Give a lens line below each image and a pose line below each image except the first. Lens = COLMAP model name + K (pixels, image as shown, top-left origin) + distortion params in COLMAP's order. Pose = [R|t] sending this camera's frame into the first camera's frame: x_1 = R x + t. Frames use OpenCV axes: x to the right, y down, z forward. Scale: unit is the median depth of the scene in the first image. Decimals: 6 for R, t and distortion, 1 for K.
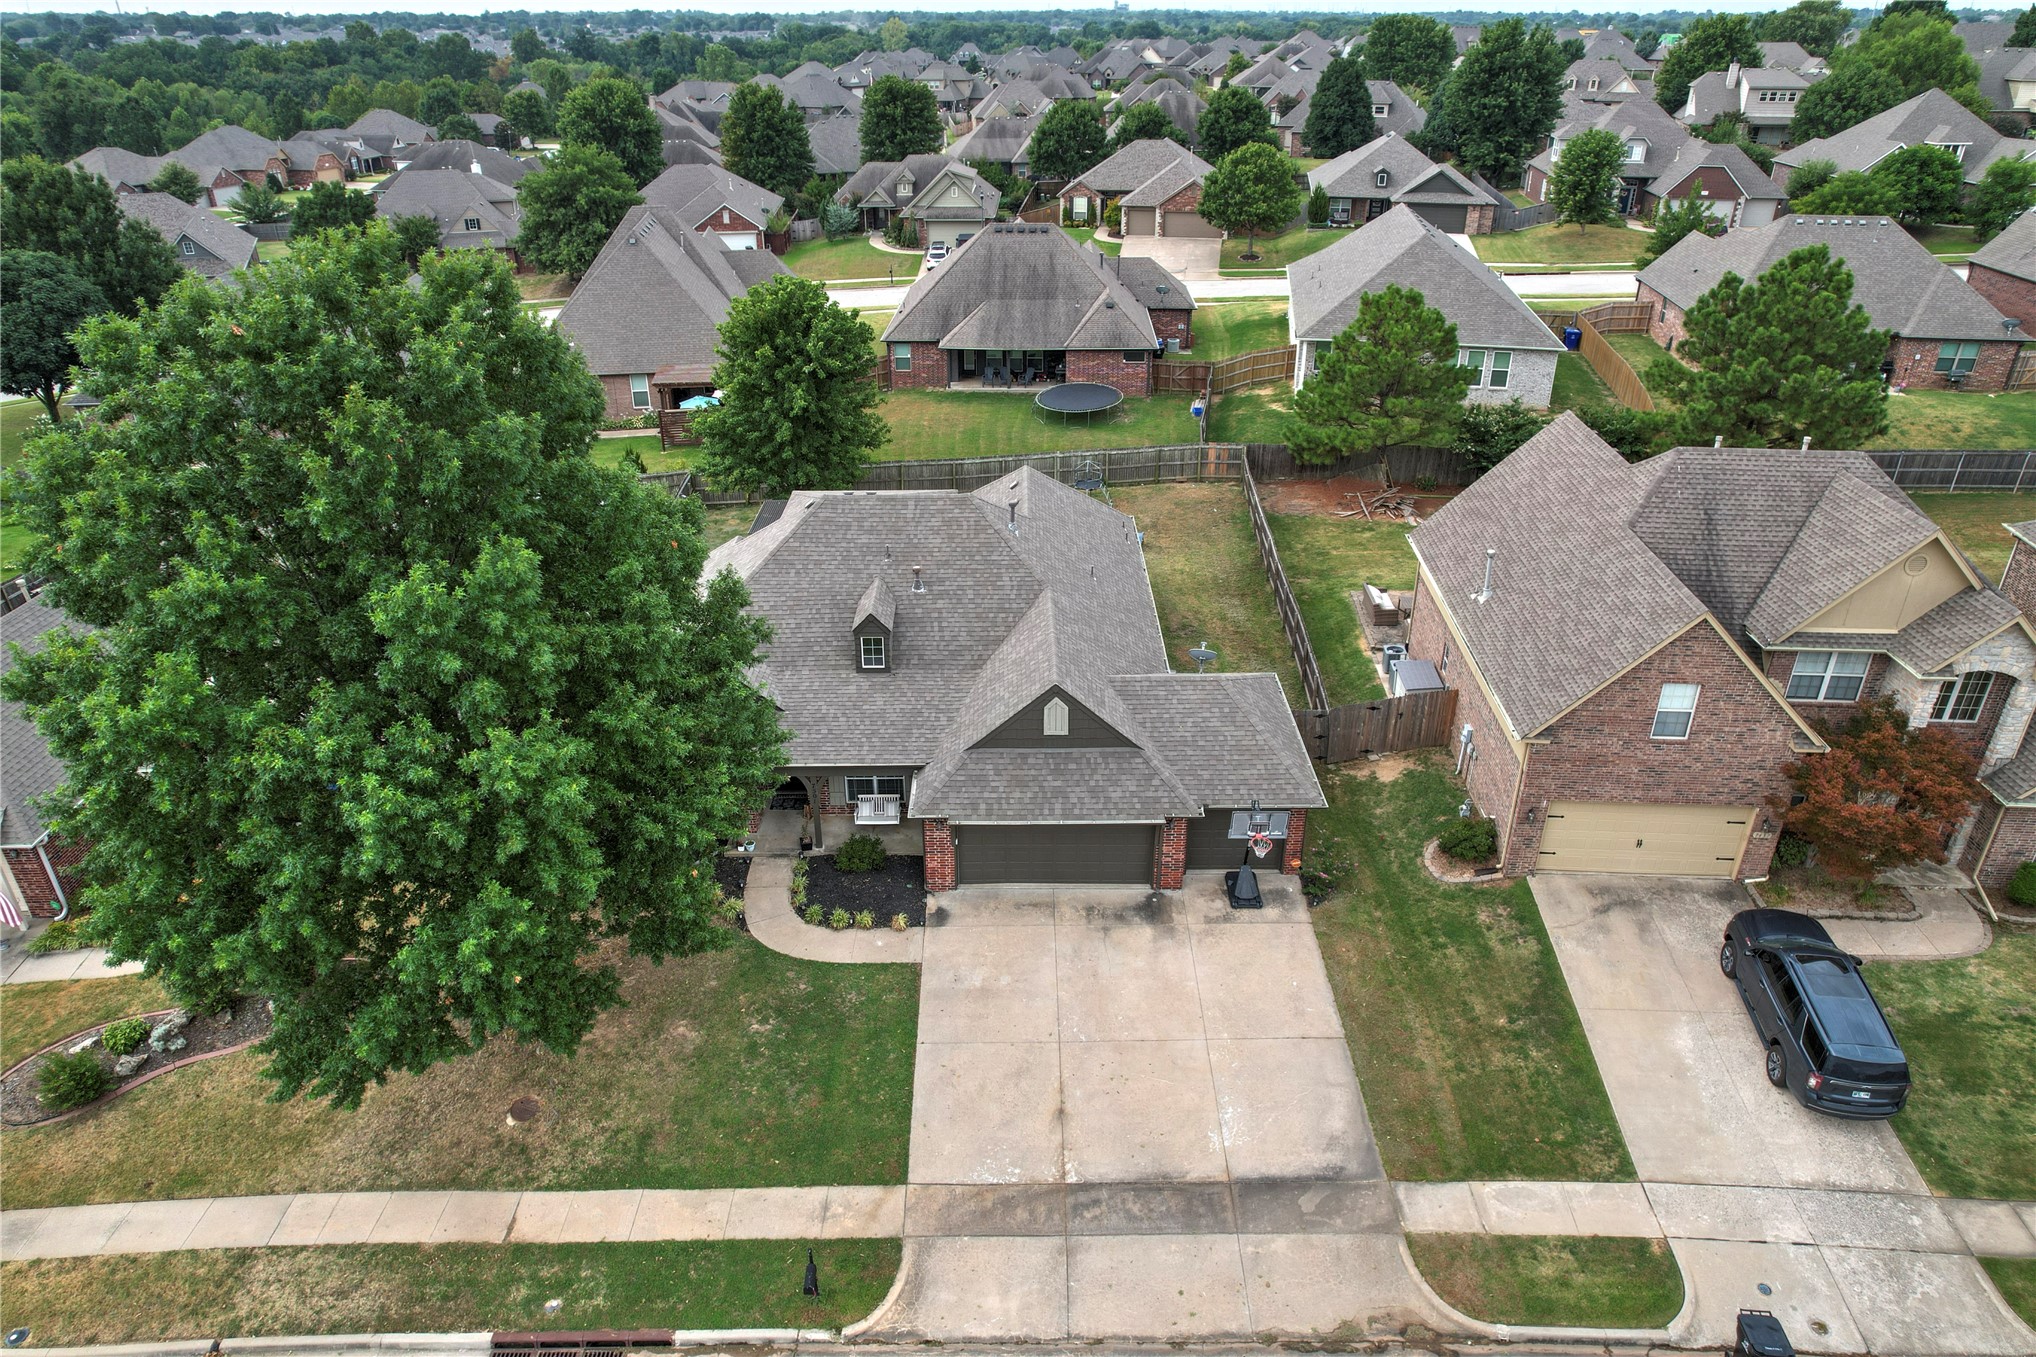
lens RADIAL K [[1307.5, 0, 1020.0], [0, 1307.5, 681.9], [0, 0, 1]] dist [-0.062828, 0.048528]
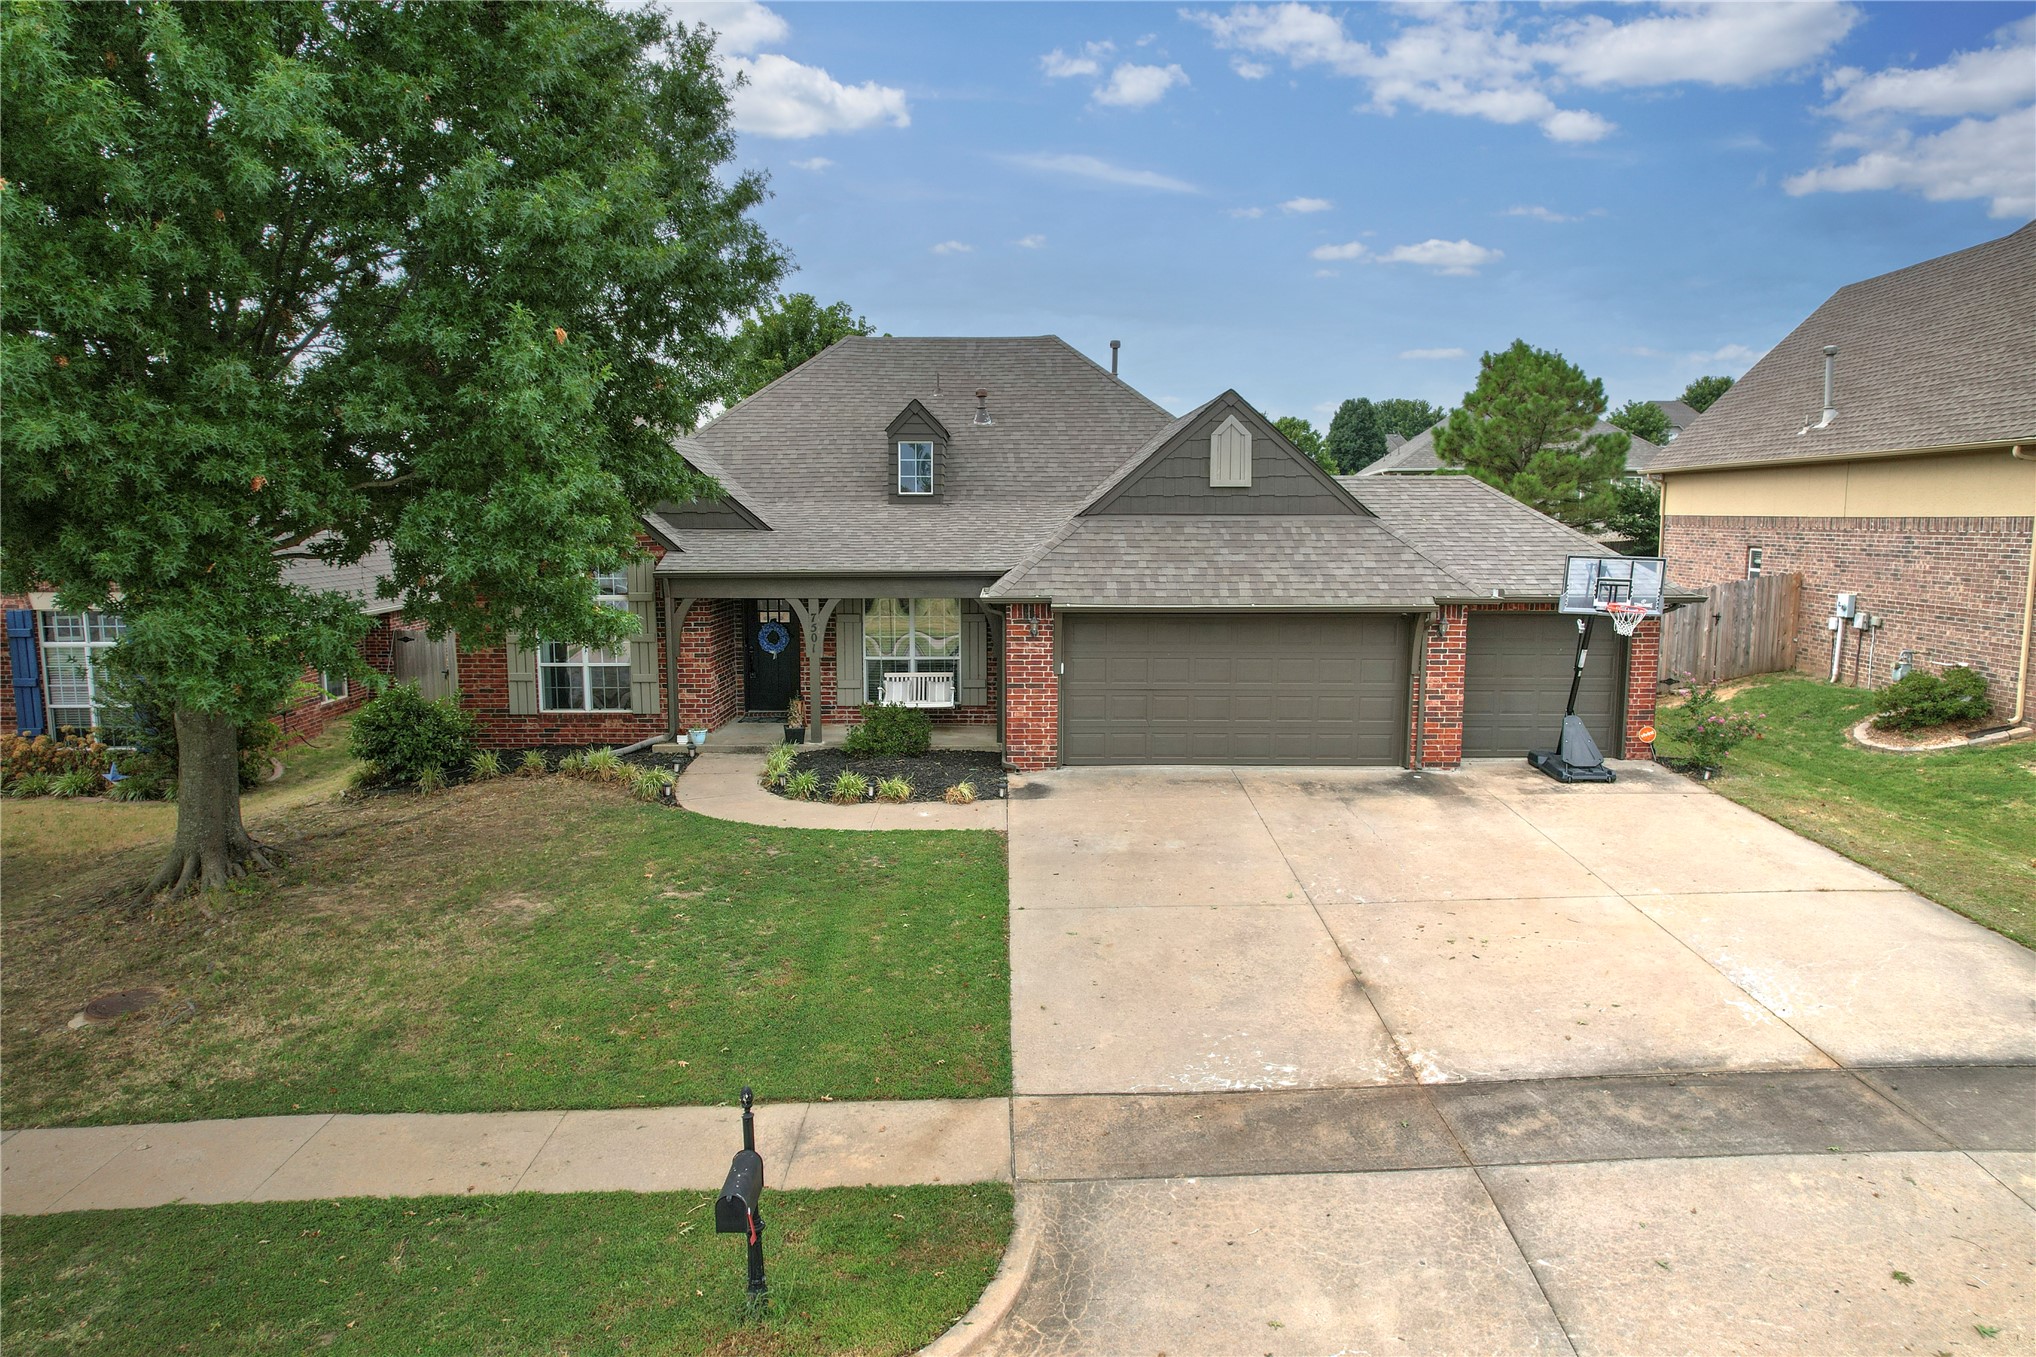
lens RADIAL K [[1307.5, 0, 1021.0], [0, 1307.5, 675.8], [0, 0, 1]] dist [-0.062828, 0.048528]
pose [[0.999997, 0.000824, 0.002241, -0.083717], [-0.000011, 0.940036, -0.341076, 0.393564], [-0.002388, 0.341076, 0.940033, 0.579192]]
